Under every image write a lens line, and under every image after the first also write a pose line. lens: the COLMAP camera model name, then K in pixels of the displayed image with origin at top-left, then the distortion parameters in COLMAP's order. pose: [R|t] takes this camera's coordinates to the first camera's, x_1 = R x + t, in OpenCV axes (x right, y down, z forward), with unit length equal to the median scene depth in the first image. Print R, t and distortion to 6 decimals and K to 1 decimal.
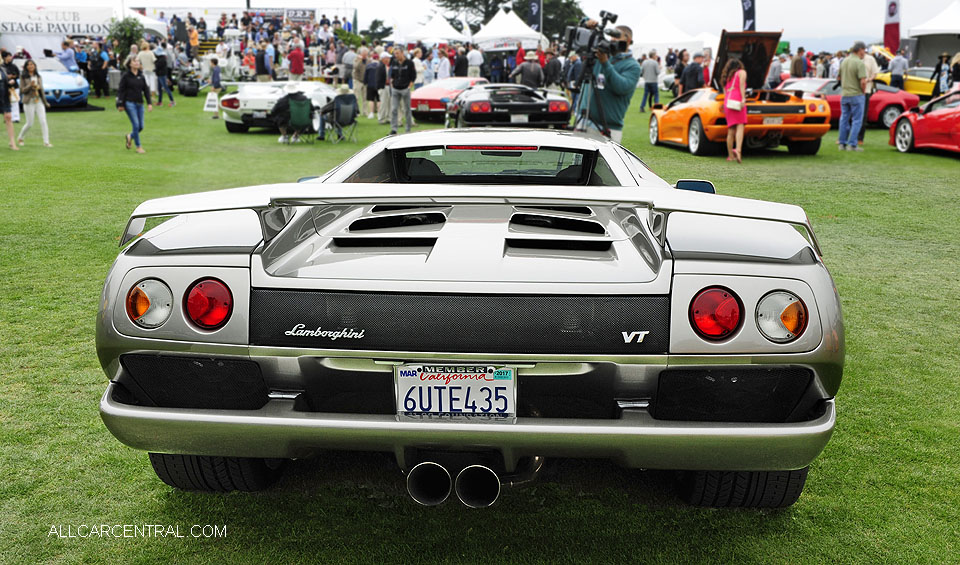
lens RADIAL K [[1083.4, 0, 480.8], [0, 1083.4, 282.8], [0, 0, 1]] dist [-0.010976, 0.000000]
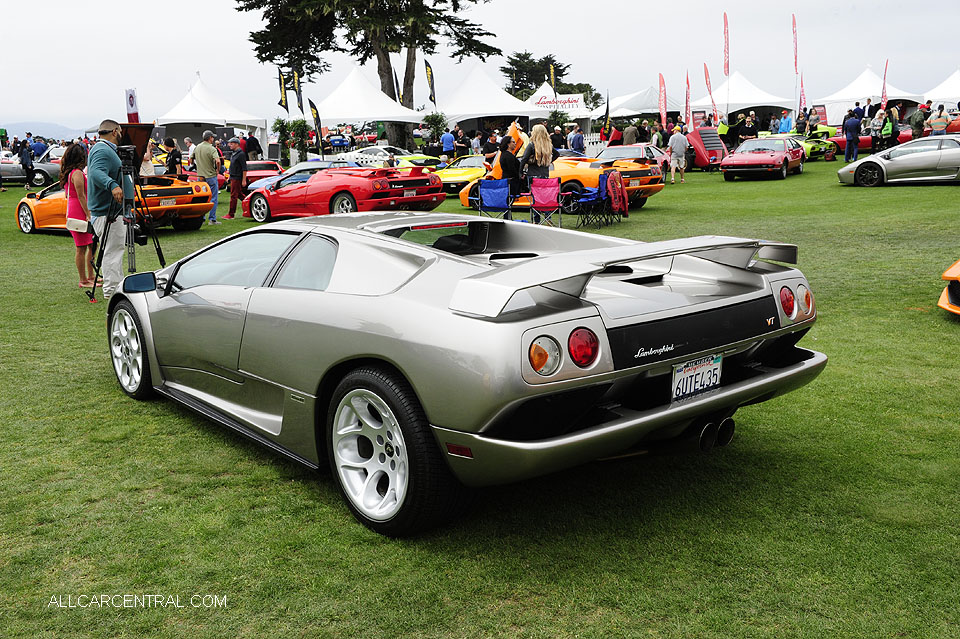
lens RADIAL K [[1013.2, 0, 480.1], [0, 1013.2, 318.9], [0, 0, 1]] dist [-0.004386, 0.000000]
pose [[0.667656, -0.139659, 0.731253, -1.235949], [0.161921, 0.985974, 0.040469, -0.084451], [-0.726648, 0.091386, 0.680905, 0.249848]]
